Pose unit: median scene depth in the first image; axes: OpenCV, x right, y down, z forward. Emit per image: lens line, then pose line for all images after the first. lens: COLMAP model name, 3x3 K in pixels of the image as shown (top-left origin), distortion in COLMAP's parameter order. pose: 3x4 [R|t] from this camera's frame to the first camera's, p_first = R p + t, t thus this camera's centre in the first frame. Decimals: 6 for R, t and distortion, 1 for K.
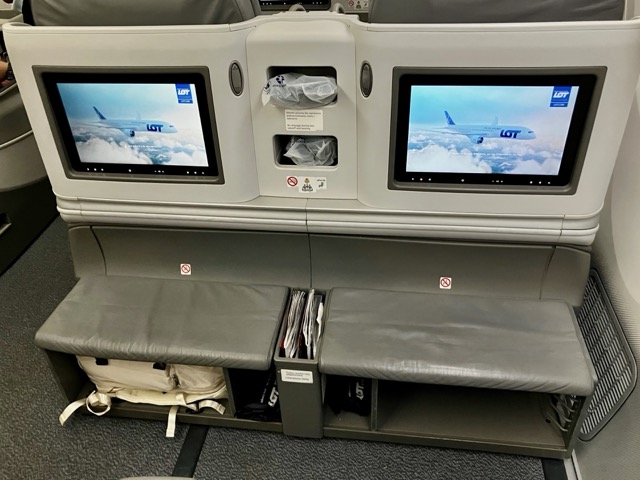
lens RADIAL K [[571.0, 0, 320.0], [0, 571.0, 240.0], [0, 0, 1]] dist [-0.006588, 0.010959]
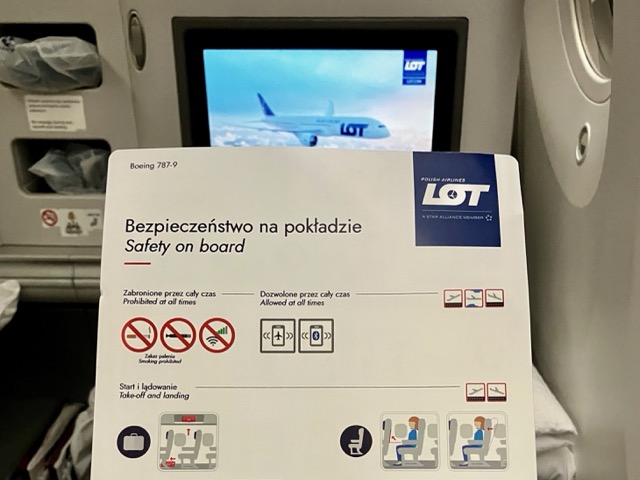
lens RADIAL K [[571.0, 0, 320.0], [0, 571.0, 240.0], [0, 0, 1]] dist [-0.006588, 0.010959]
pose [[0.991005, 0.006201, 0.133680, 0.198878], [0.033603, 0.955391, -0.293426, 0.145840], [-0.129536, 0.295279, 0.946589, 0.382595]]
